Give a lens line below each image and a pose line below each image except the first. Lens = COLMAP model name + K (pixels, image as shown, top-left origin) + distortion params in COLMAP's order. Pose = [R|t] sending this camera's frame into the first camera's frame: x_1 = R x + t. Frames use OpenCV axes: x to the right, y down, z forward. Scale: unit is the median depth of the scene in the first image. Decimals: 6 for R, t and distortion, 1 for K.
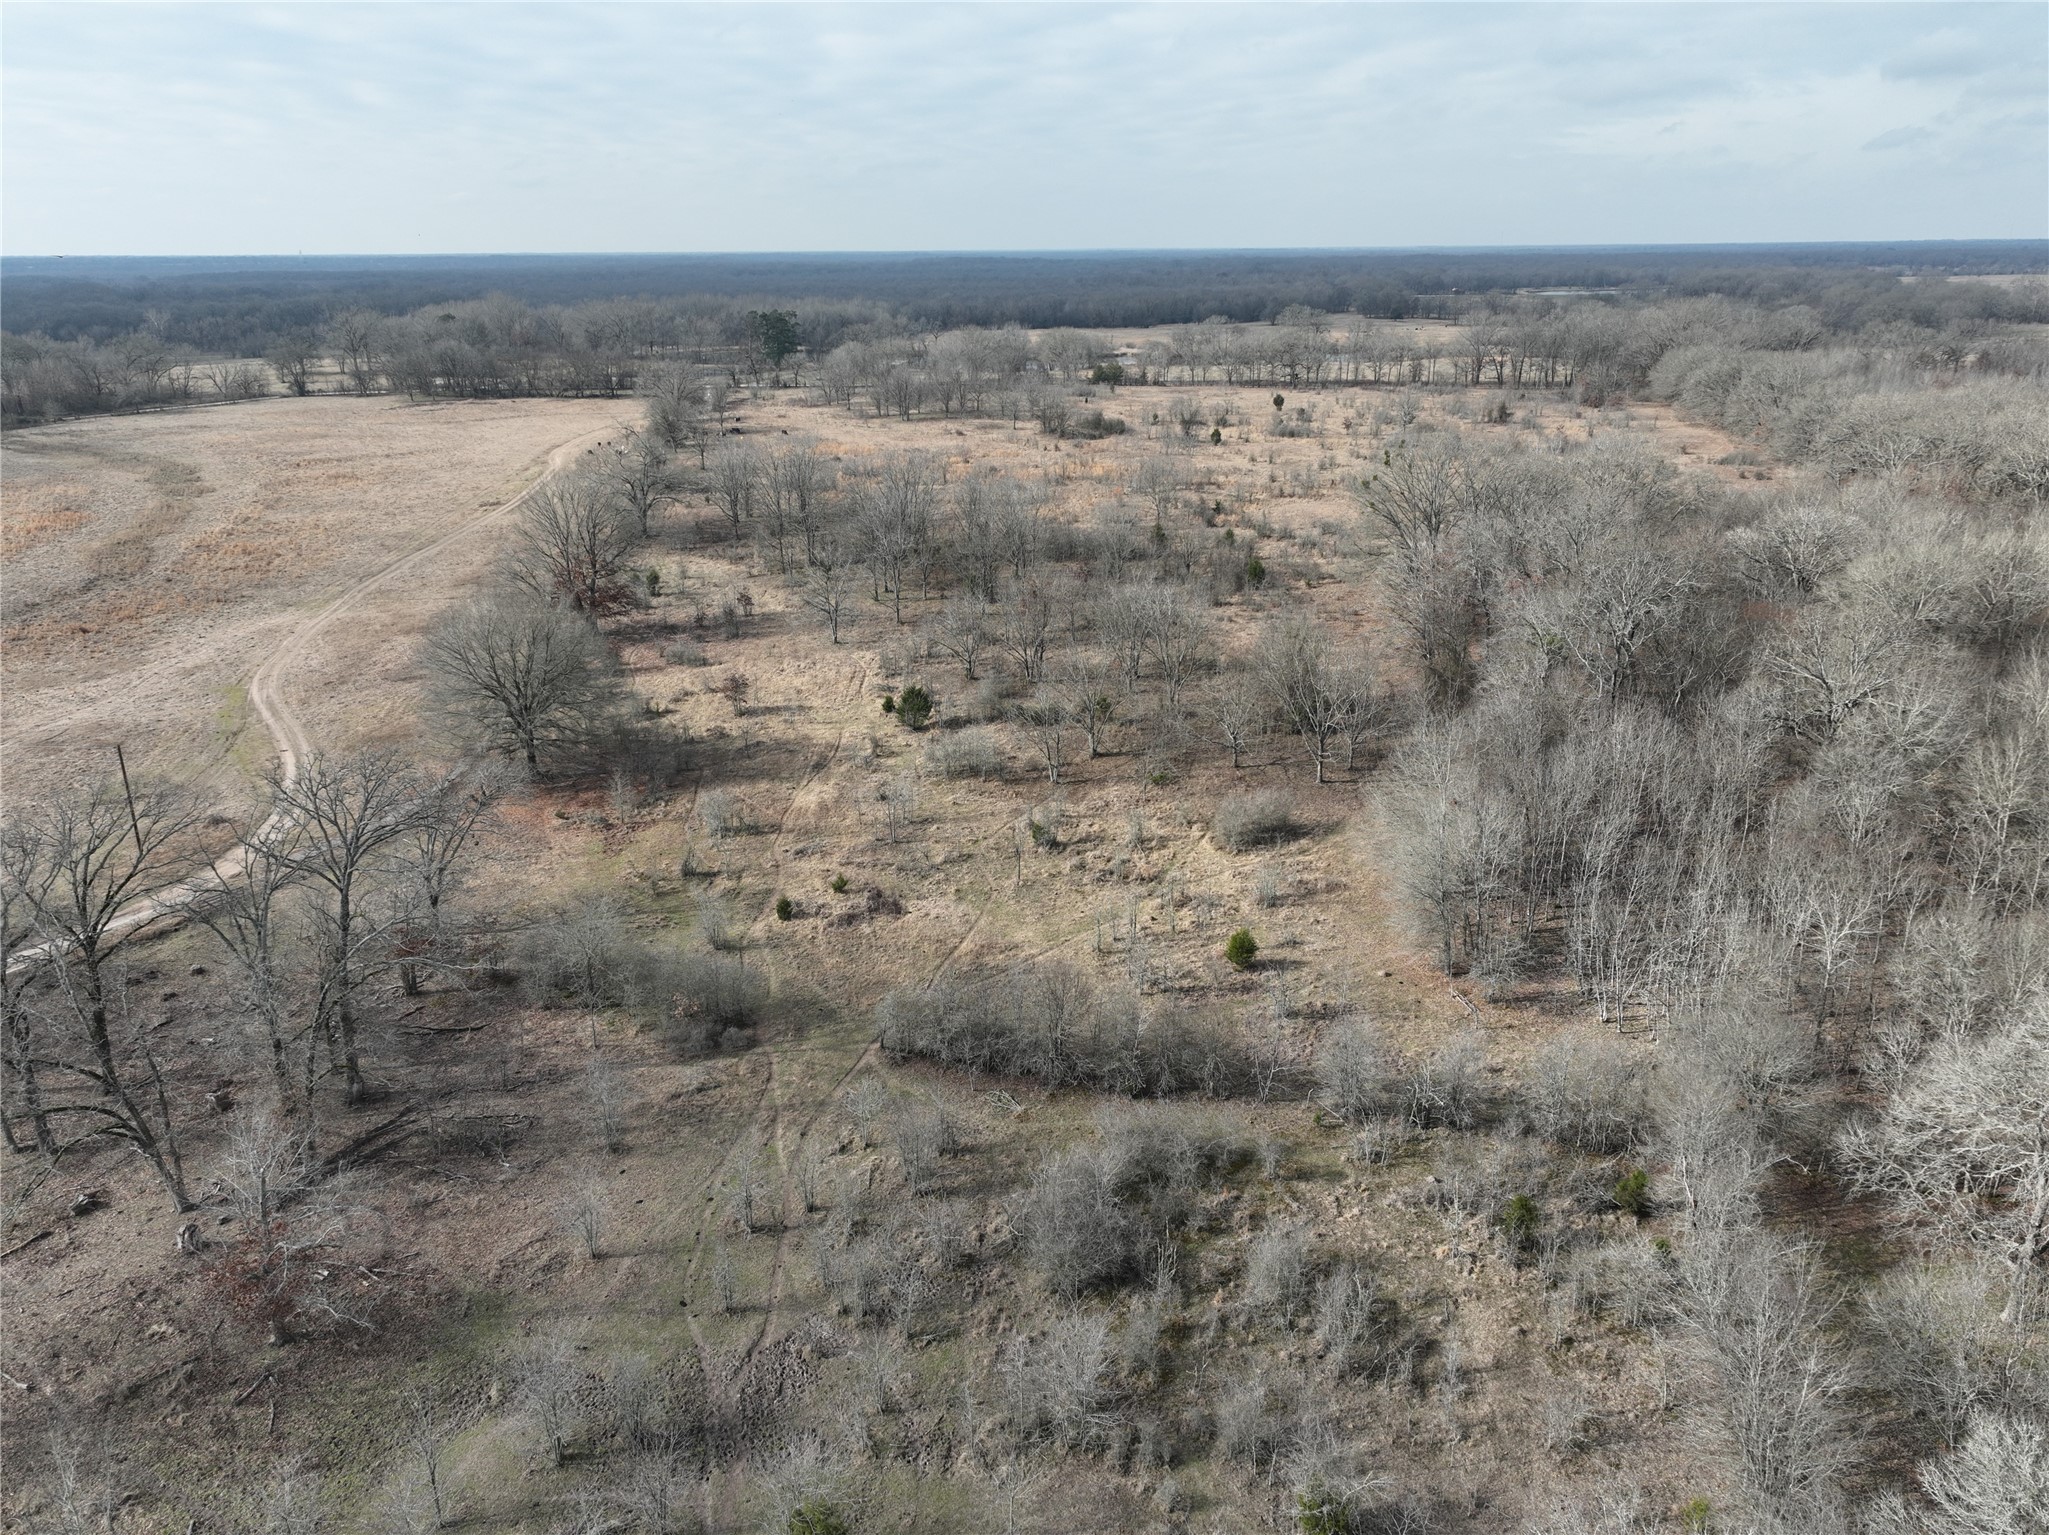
lens RADIAL K [[1451.7, 0, 1024.5], [0, 1451.7, 767.5], [0, 0, 1]] dist [0.004437, 0.008660]
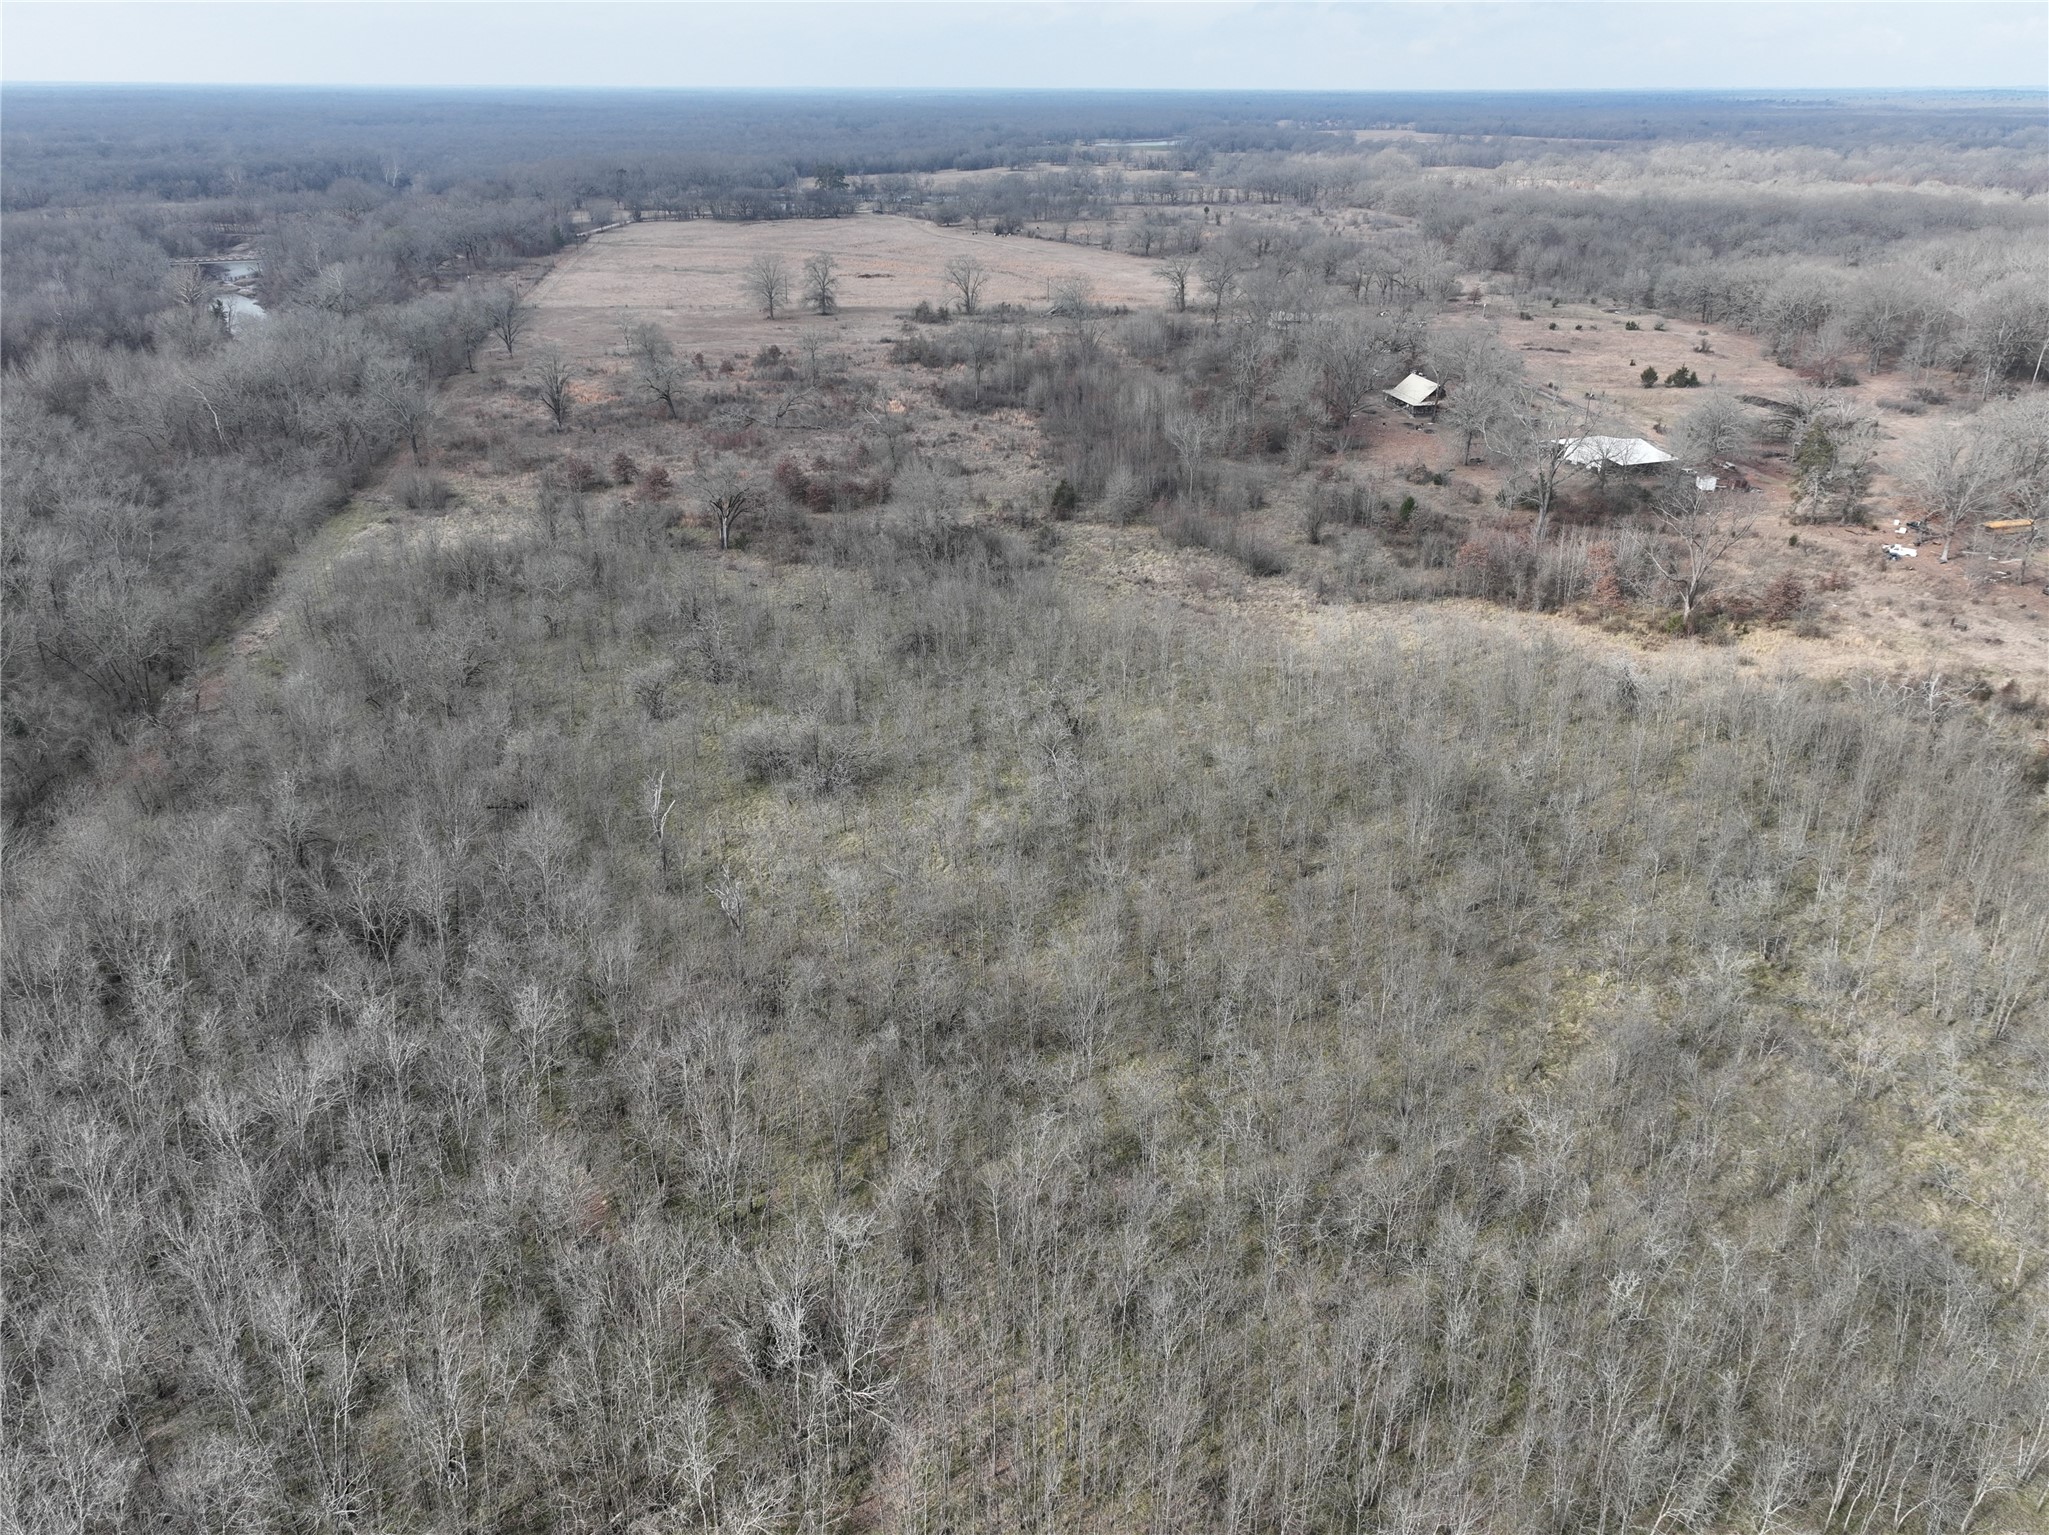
lens RADIAL K [[1451.7, 0, 1024.5], [0, 1451.7, 767.5], [0, 0, 1]] dist [0.004437, 0.008660]
pose [[0.920652, -0.156414, 0.357679, -0.979747], [0.121091, 0.985451, 0.119258, 0.264603], [-0.371129, -0.066483, 0.926198, -0.915529]]
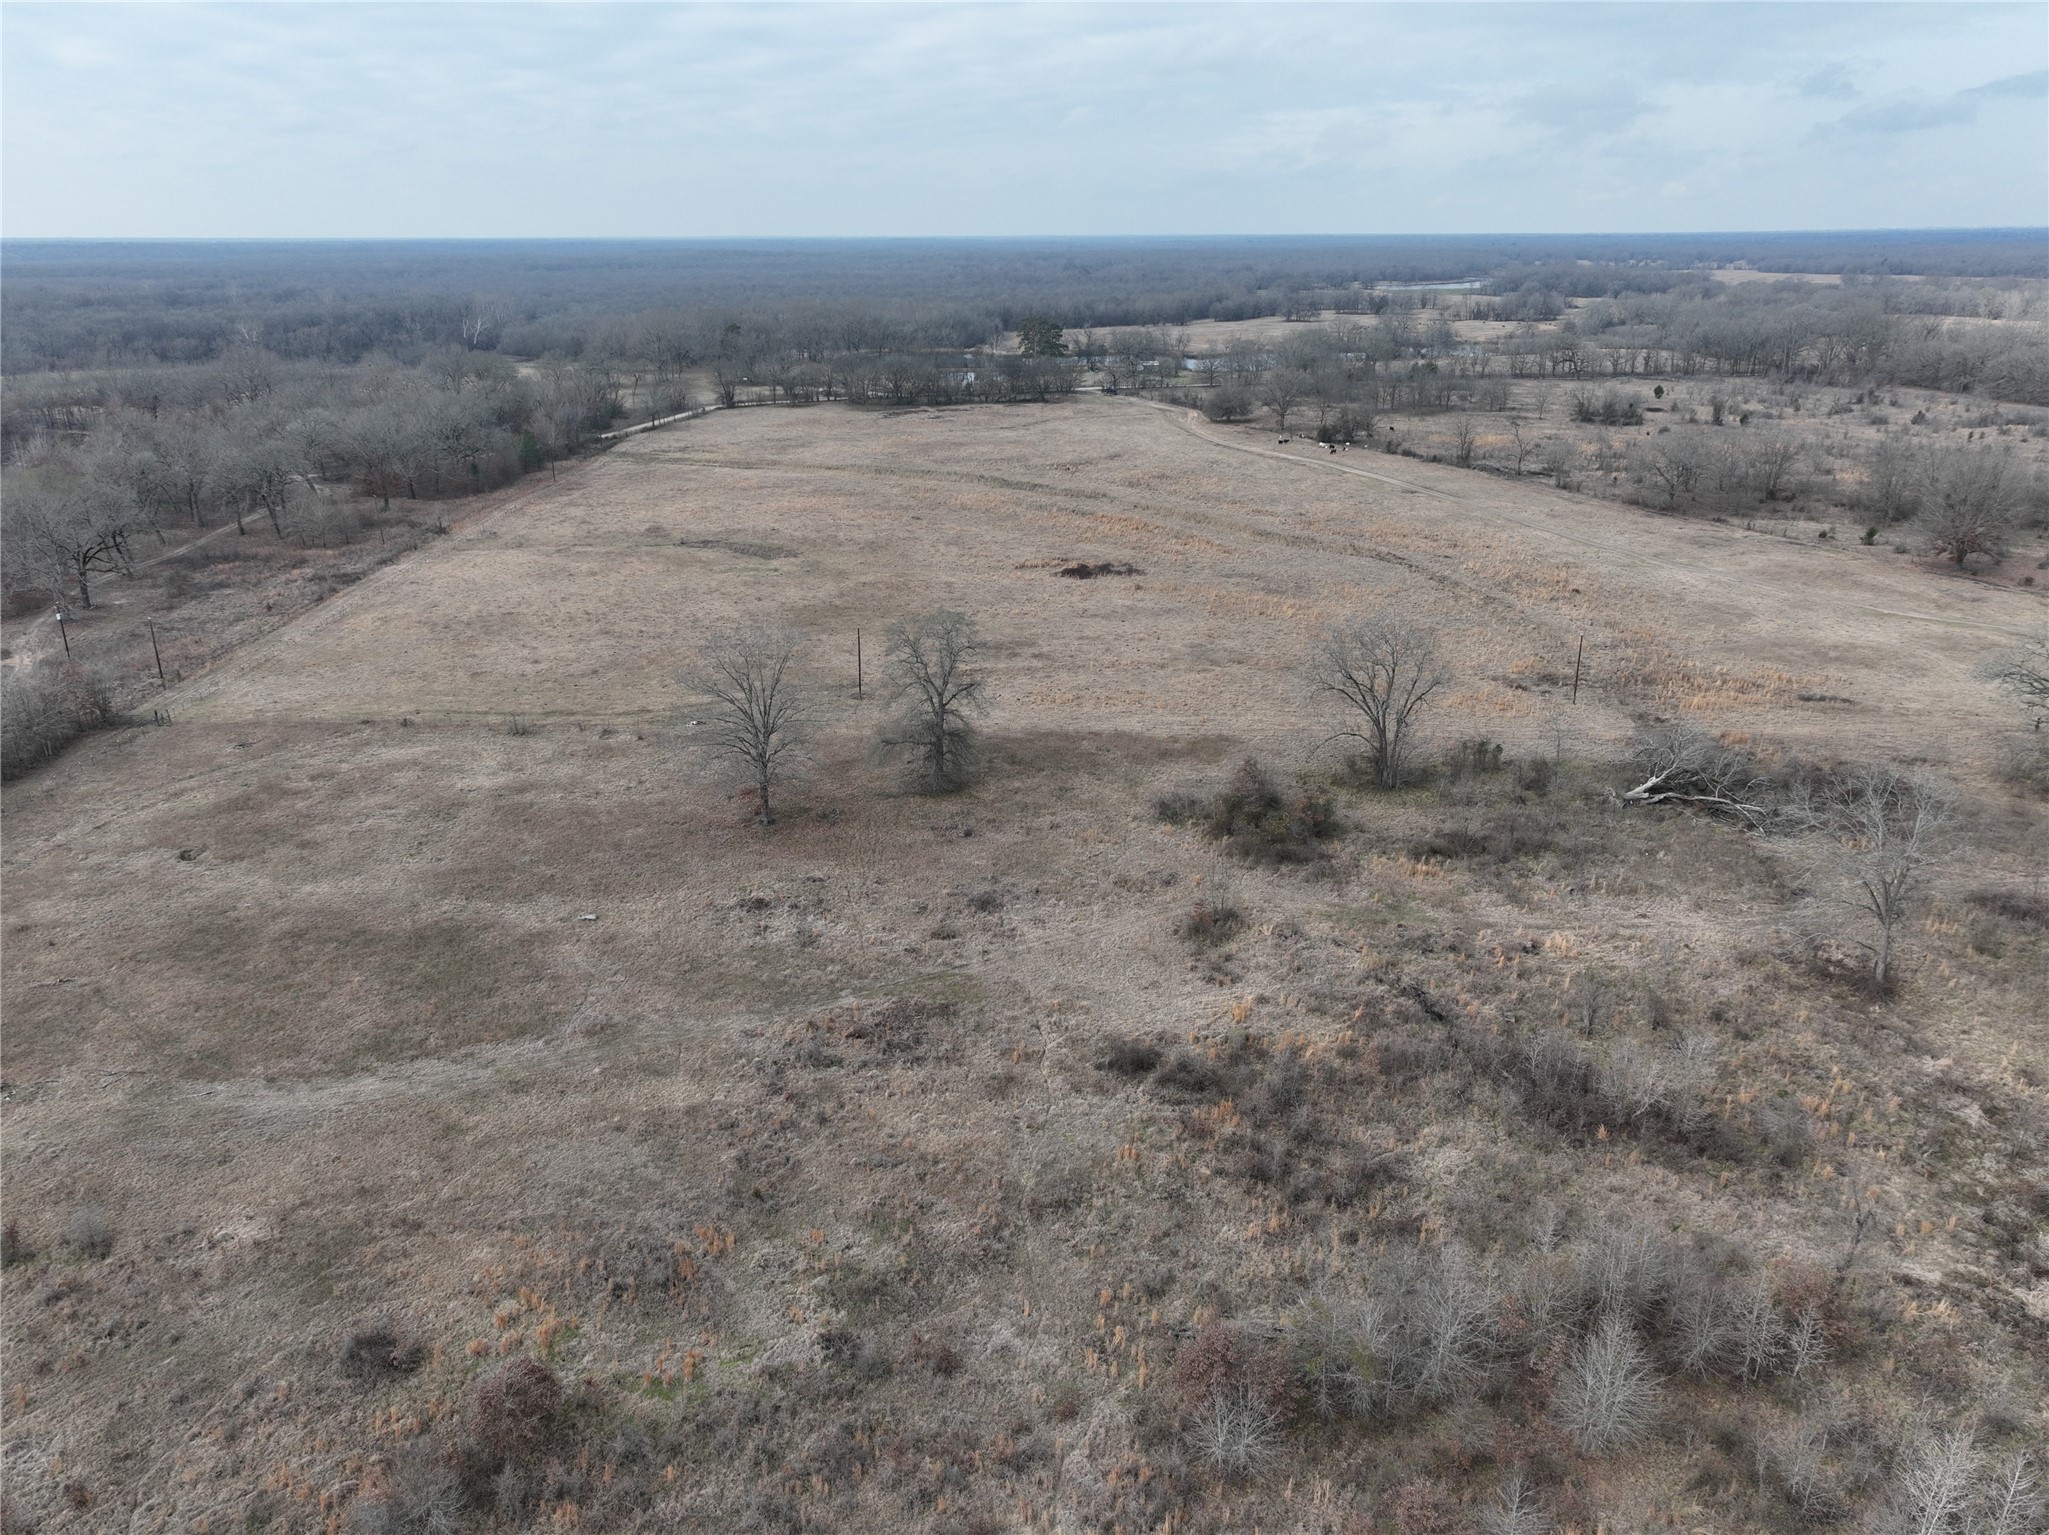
lens RADIAL K [[1451.7, 0, 1024.5], [0, 1451.7, 767.5], [0, 0, 1]] dist [0.004437, 0.008660]
pose [[0.967992, -0.083814, 0.236572, -0.703272], [0.081704, 0.996481, 0.018727, -0.001932], [-0.237309, 0.001201, 0.971433, -0.070004]]
